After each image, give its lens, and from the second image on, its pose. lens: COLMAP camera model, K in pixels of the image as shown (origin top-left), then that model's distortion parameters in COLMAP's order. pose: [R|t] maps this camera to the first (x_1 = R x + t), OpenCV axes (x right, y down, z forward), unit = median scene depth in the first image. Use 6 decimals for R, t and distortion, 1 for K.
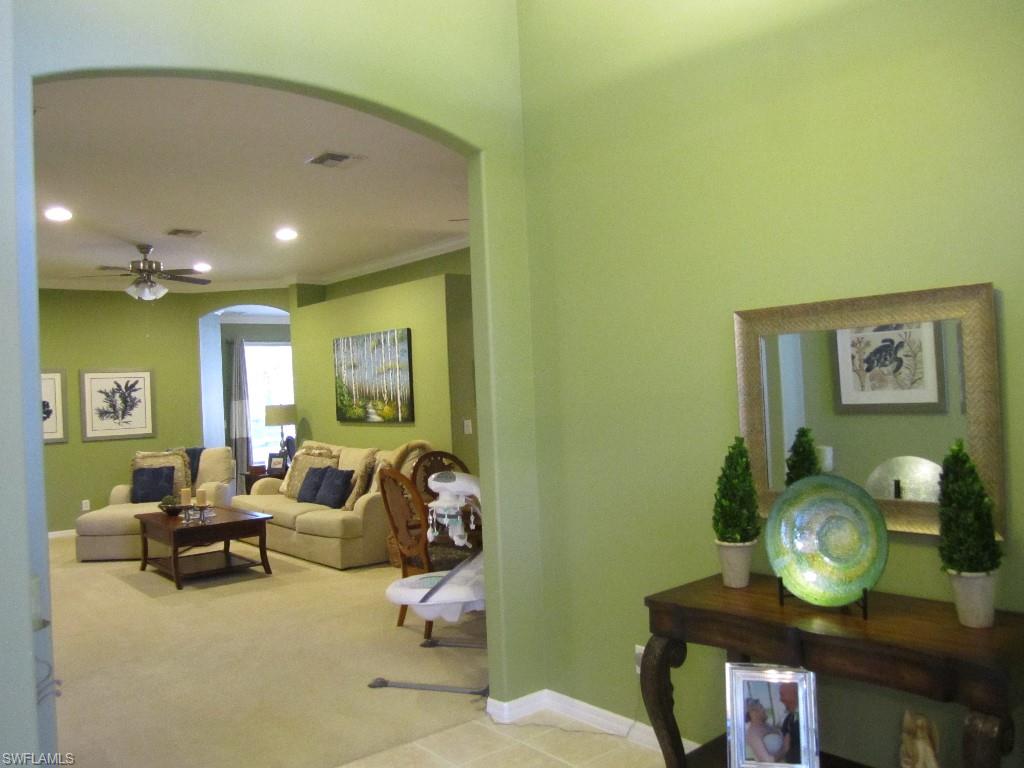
lens RADIAL K [[839.5, 0, 517.8], [0, 839.5, 383.2], [0, 0, 1]] dist [-0.061033, 0.021151]
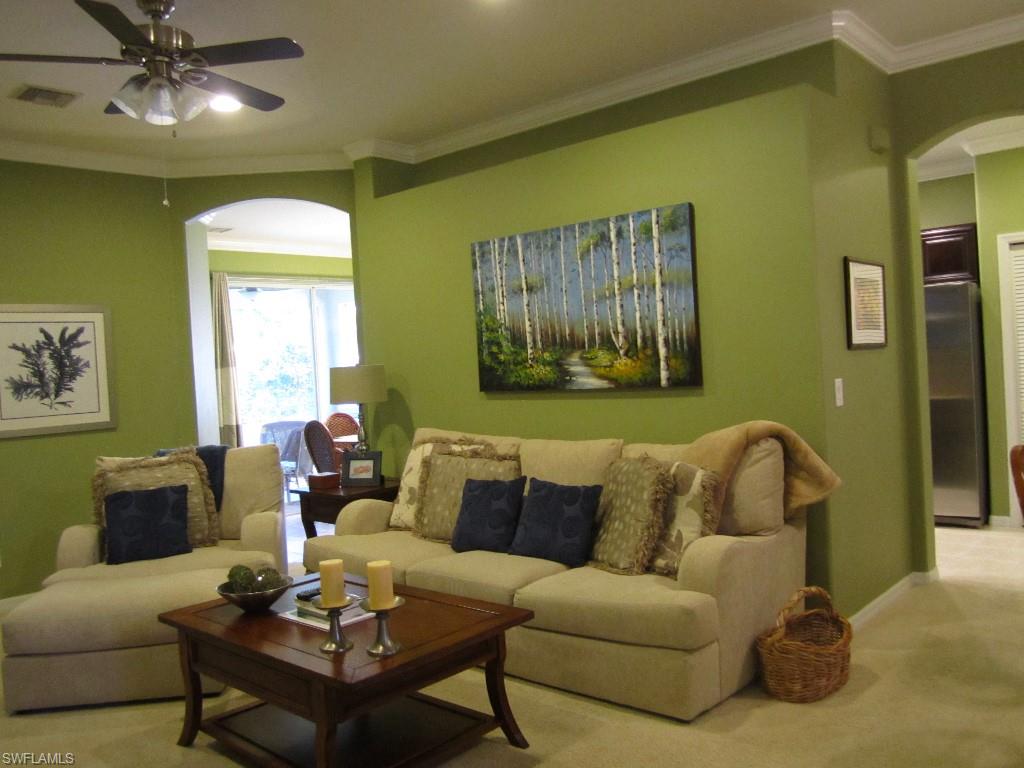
lens RADIAL K [[839.5, 0, 518.8], [0, 839.5, 384.9], [0, 0, 1]] dist [-0.061033, 0.021151]
pose [[0.989609, -0.017146, 0.142760, -0.284083], [0.013524, 0.999563, 0.026302, 0.027897], [-0.143148, -0.024098, 0.989408, 0.468104]]
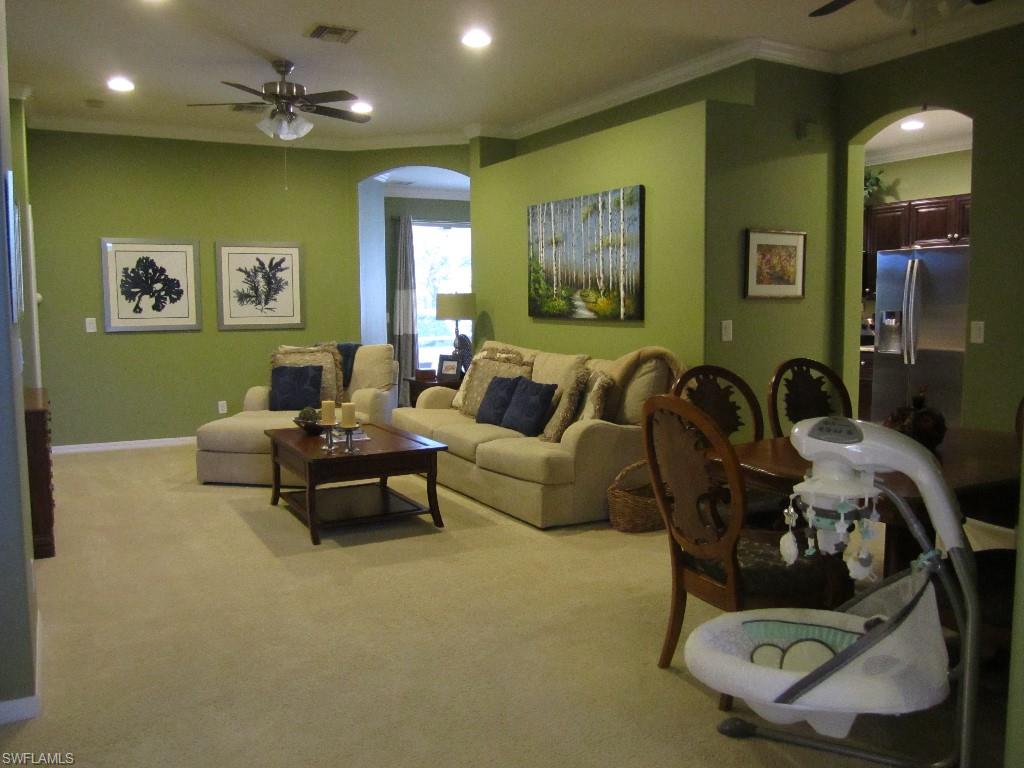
lens RADIAL K [[839.5, 0, 520.6], [0, 839.5, 384.8], [0, 0, 1]] dist [-0.061033, 0.021151]
pose [[0.982082, 0.055486, -0.180103, -0.087581], [-0.035024, 0.992763, 0.114866, 0.020667], [0.185173, -0.106500, 0.976918, 0.263989]]
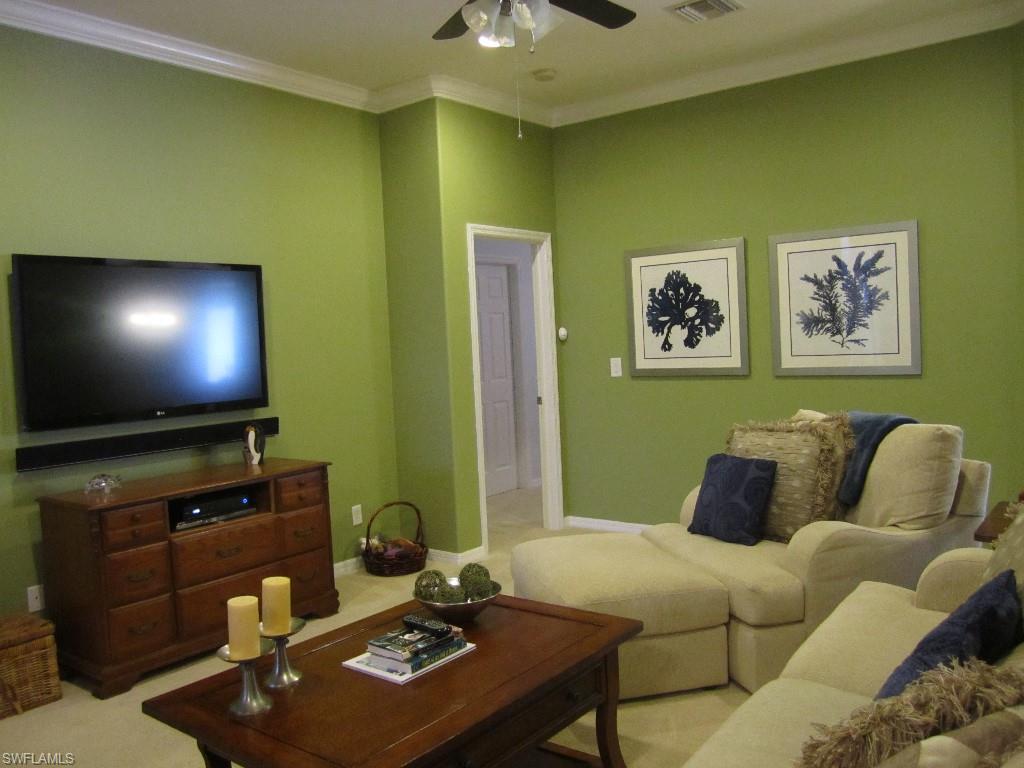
lens RADIAL K [[839.5, 0, 510.1], [0, 839.5, 381.4], [0, 0, 1]] dist [-0.061033, 0.021151]
pose [[0.211912, 0.081385, -0.973894, -0.054739], [0.043020, 0.994784, 0.092492, 0.019690], [0.976341, -0.061497, 0.207306, 0.797651]]
